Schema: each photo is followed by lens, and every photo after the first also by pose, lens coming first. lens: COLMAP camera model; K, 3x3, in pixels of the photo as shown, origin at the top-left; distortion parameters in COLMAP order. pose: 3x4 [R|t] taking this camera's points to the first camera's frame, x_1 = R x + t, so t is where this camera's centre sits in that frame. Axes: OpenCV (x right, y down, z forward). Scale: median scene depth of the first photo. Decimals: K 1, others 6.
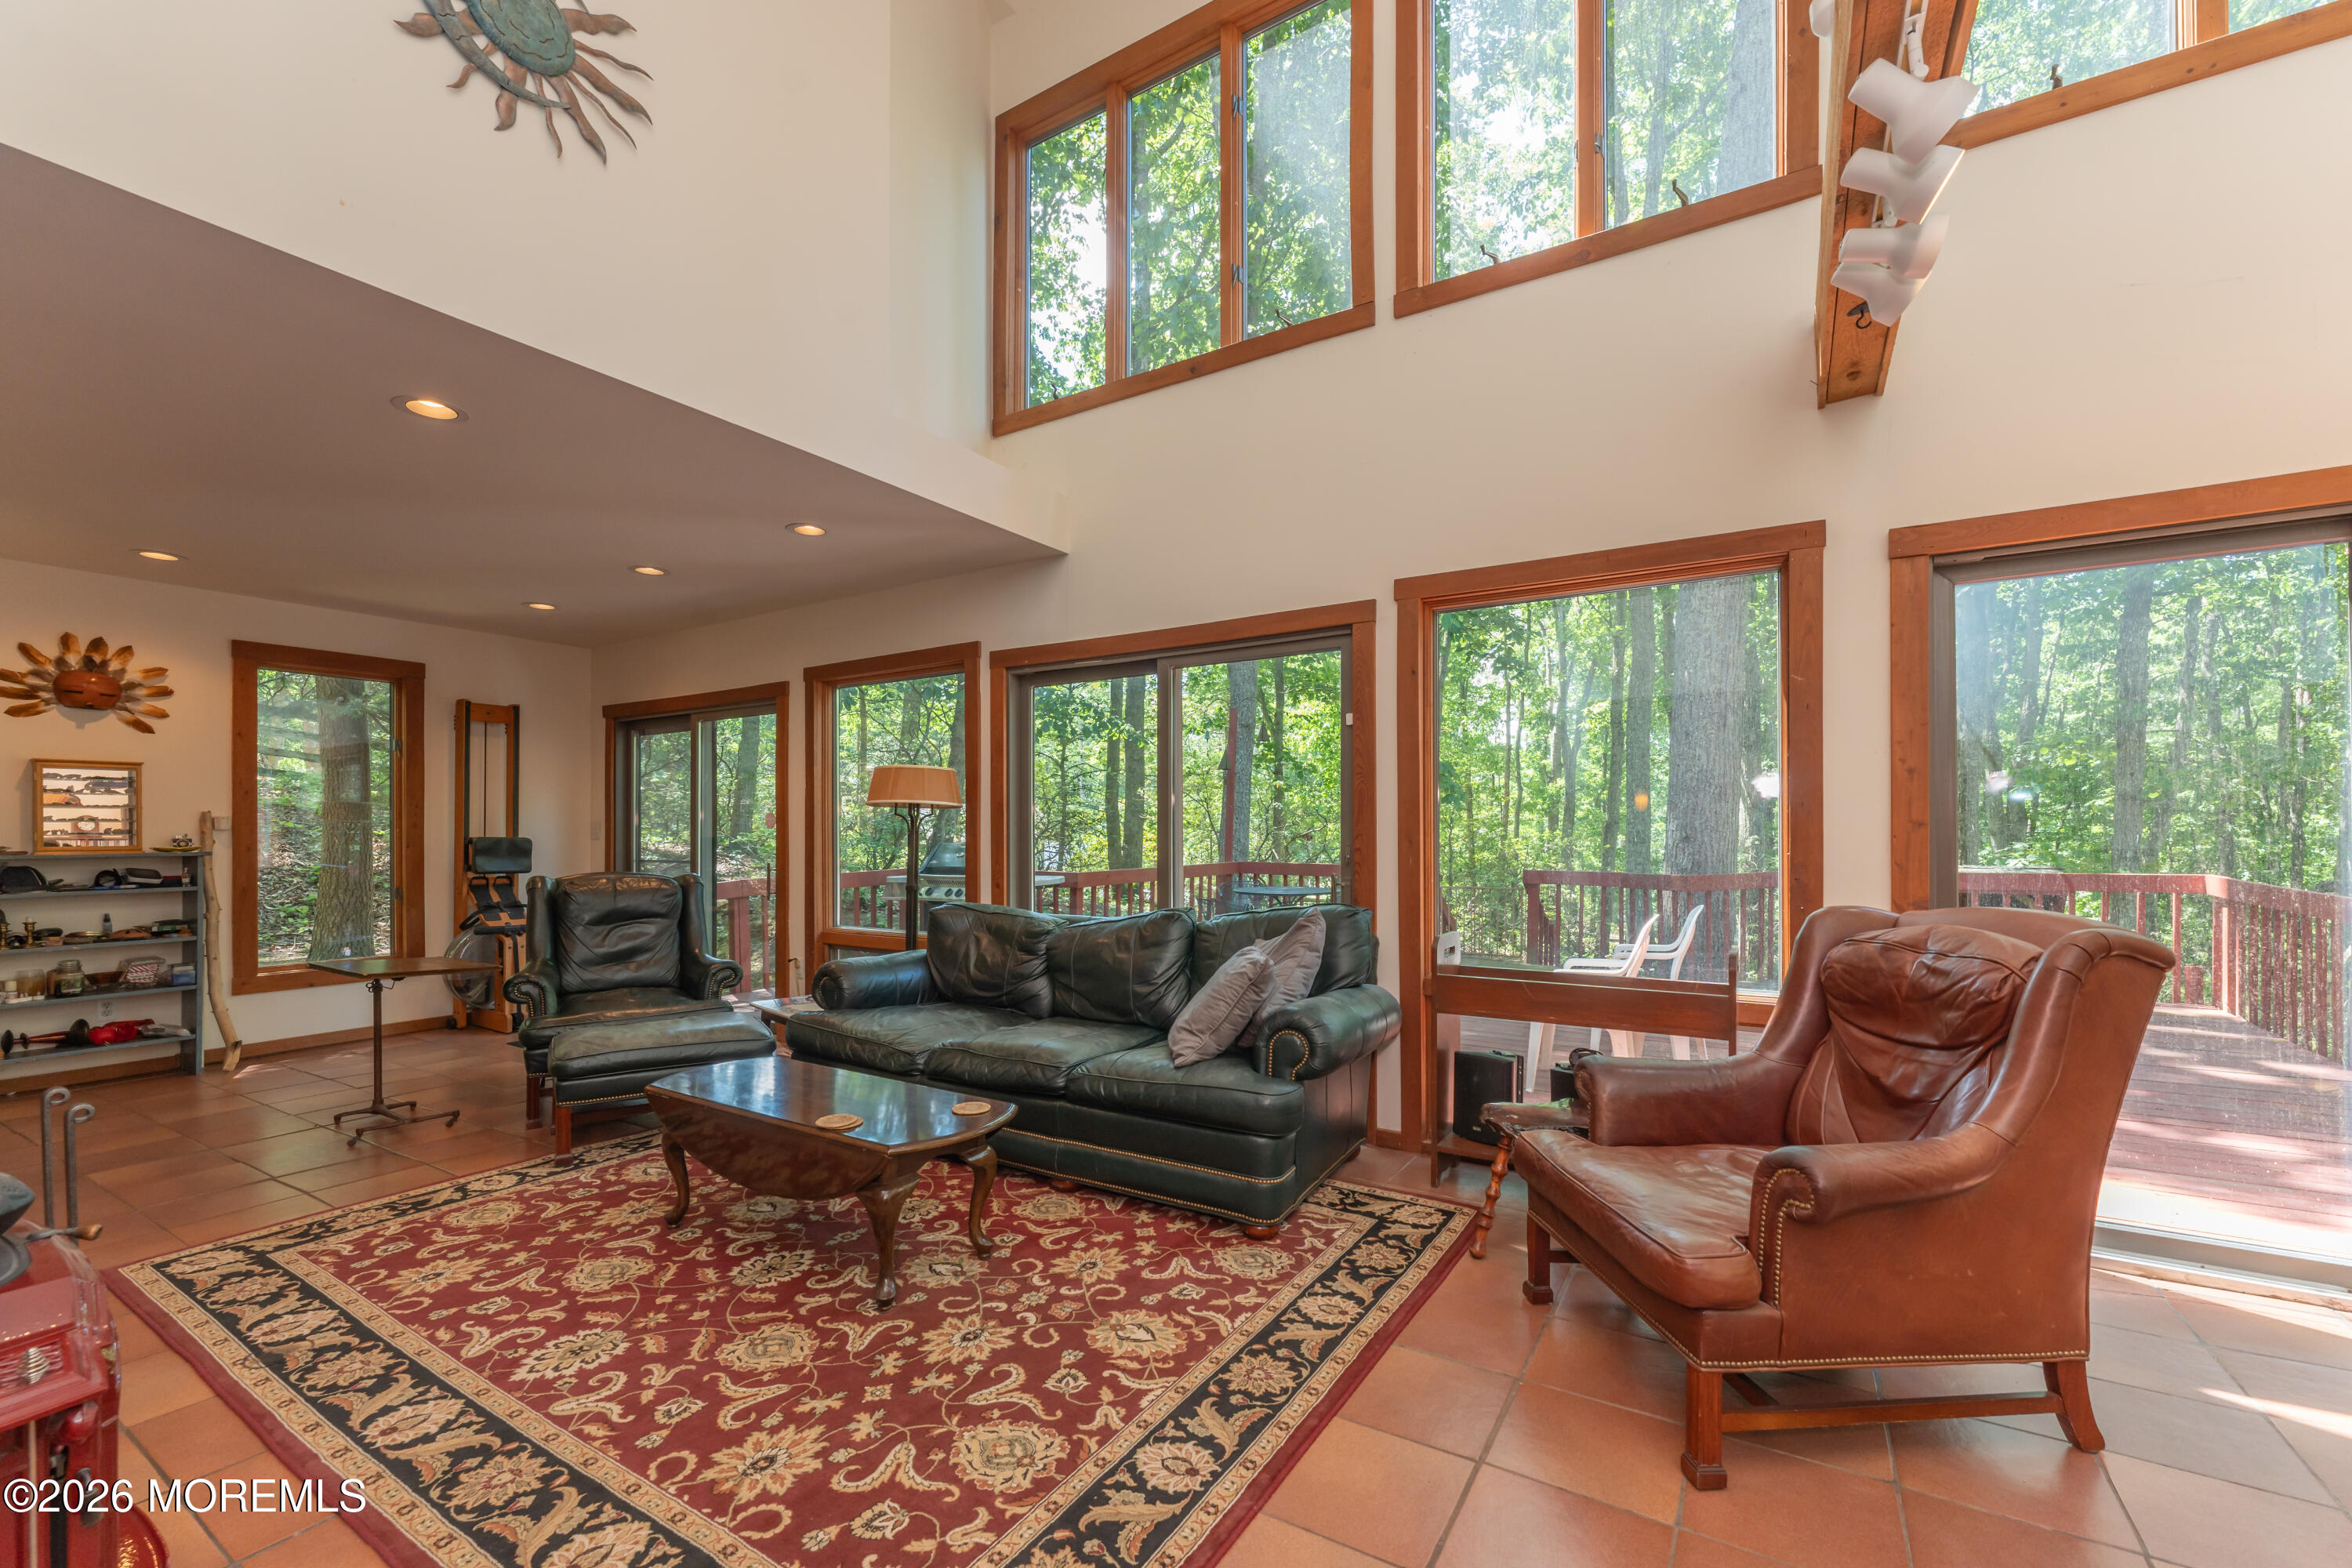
lens RADIAL K [[935.2, 0, 1221.9], [0, 935.2, 832.8], [0, 0, 1]] dist [0.001153, 0.000252]
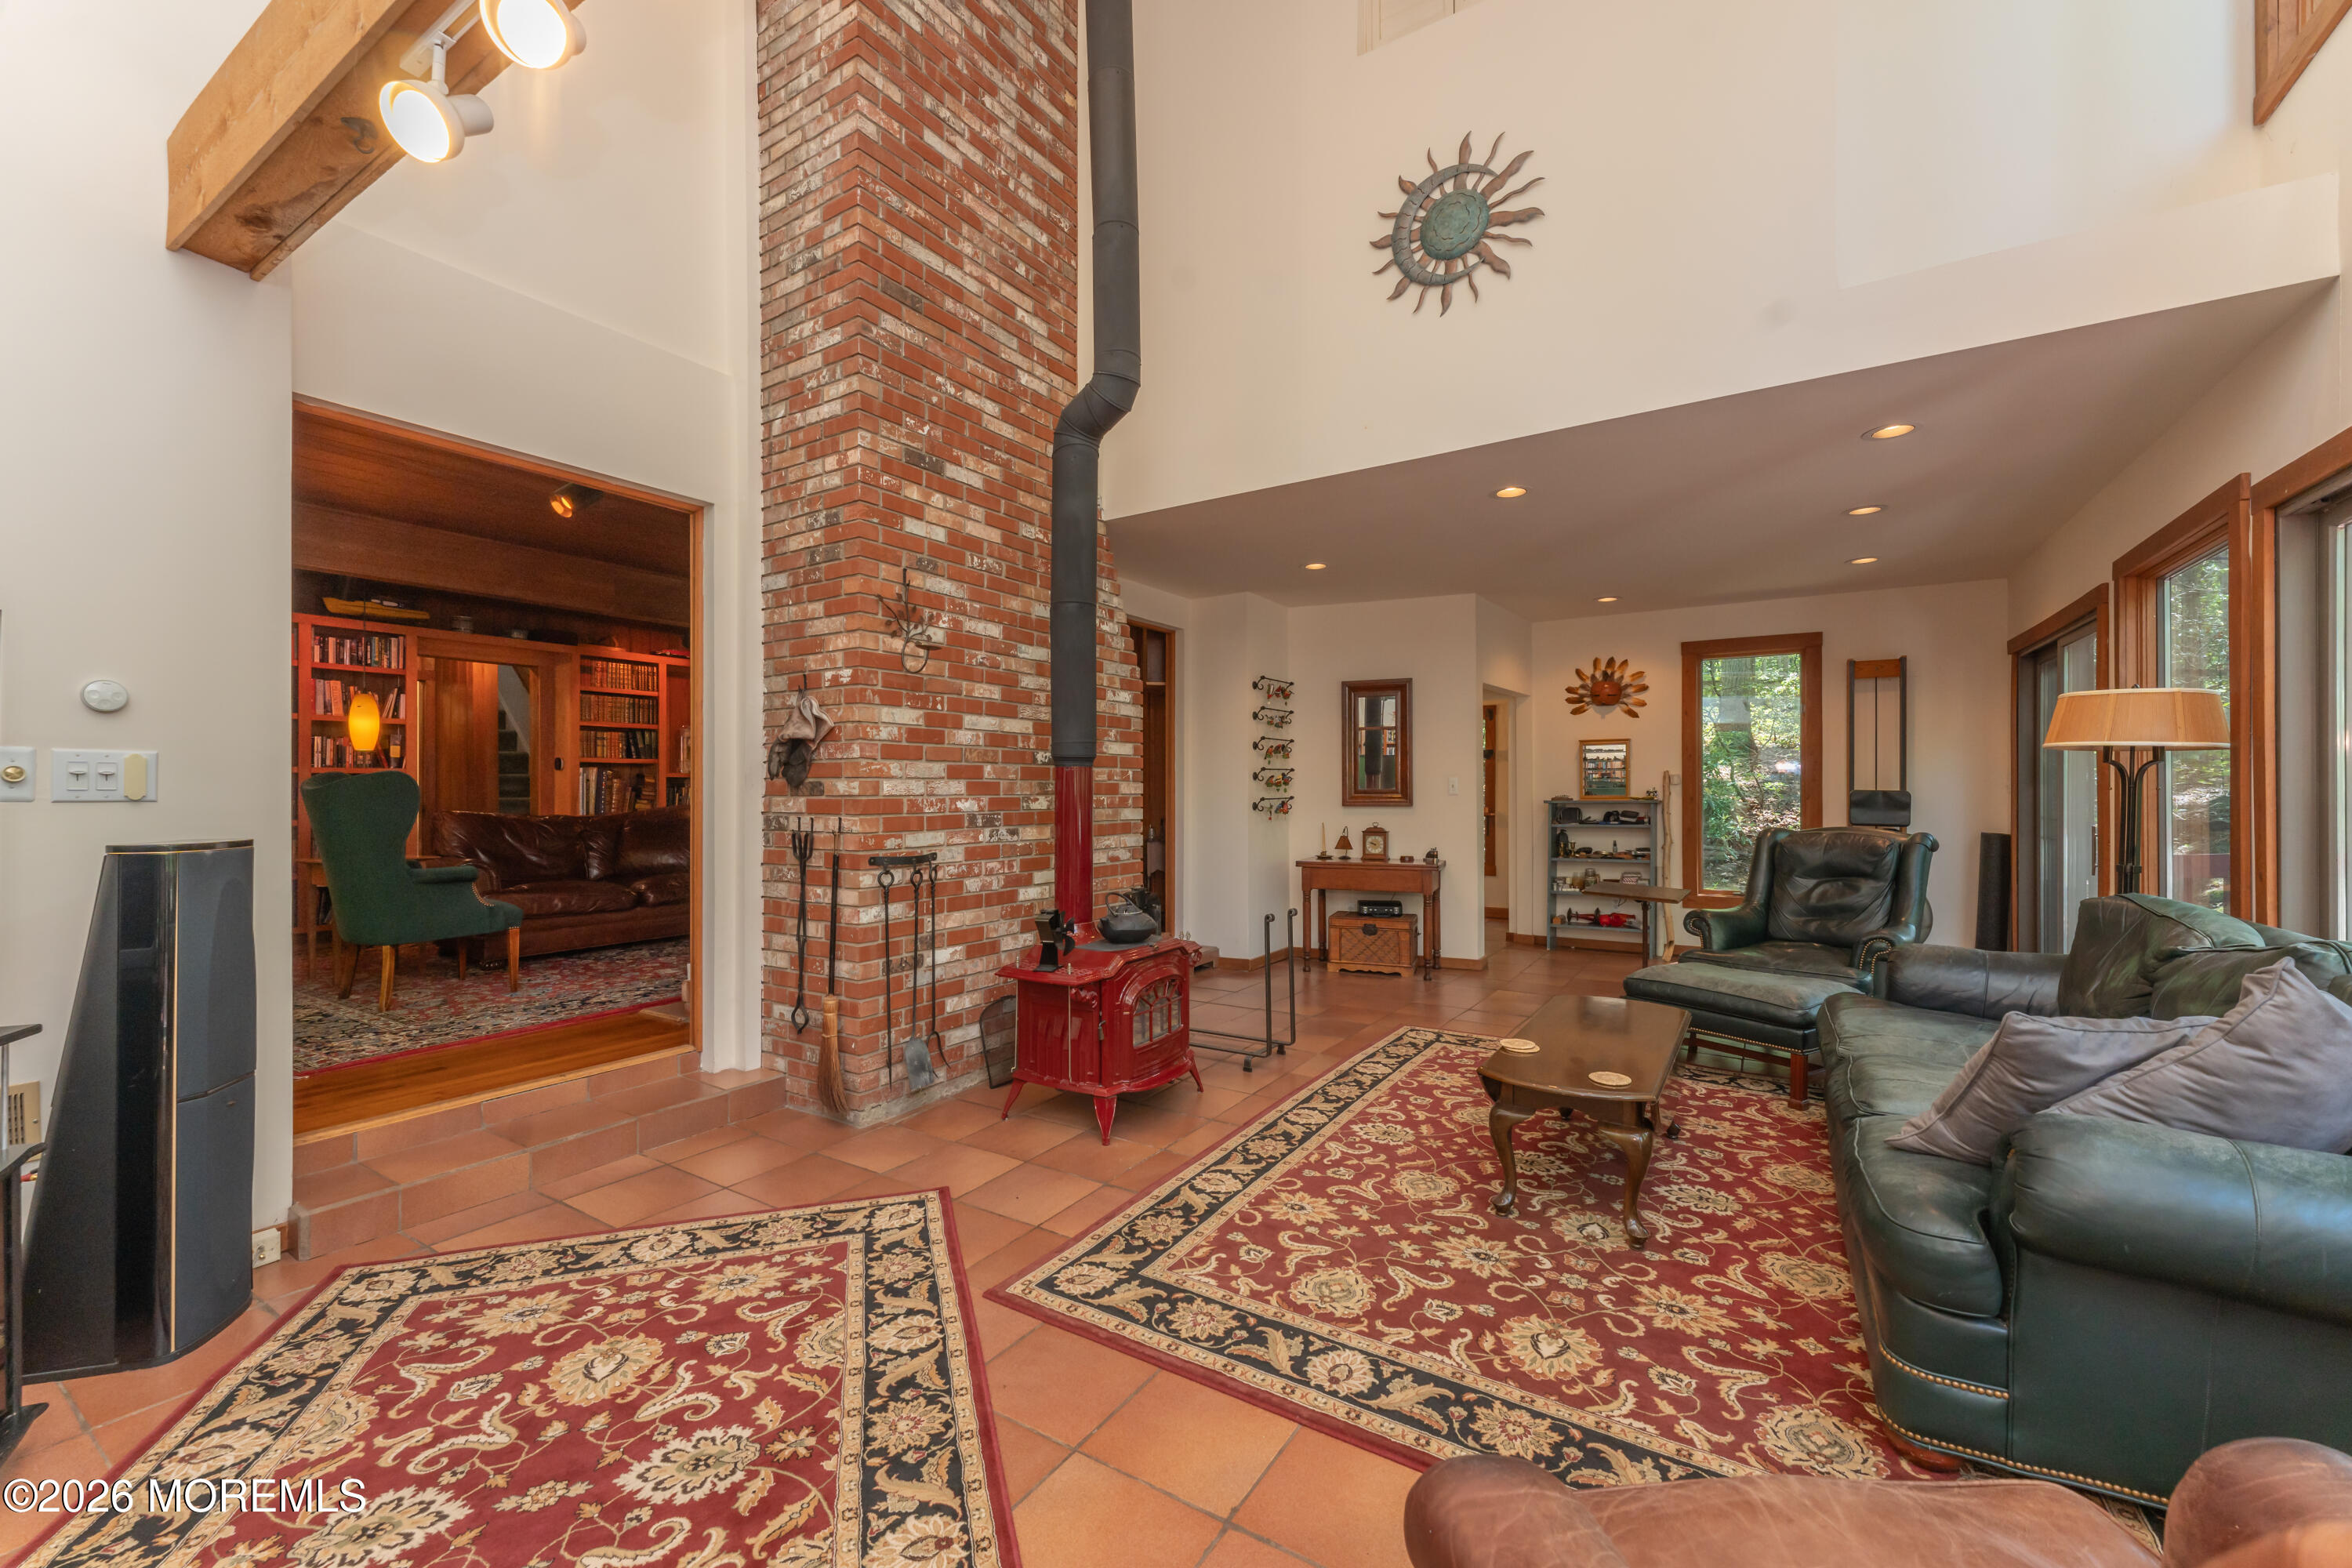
lens RADIAL K [[995.3, 0, 1136.3], [0, 995.3, 786.2], [0, 0, 1]] dist [0.002713, 0.000077]
pose [[-0.061540, 0.000790, -0.998104, 0.890770], [0.003987, 0.999992, 0.000546, -0.009165], [0.998097, -0.003946, -0.061542, 0.657925]]
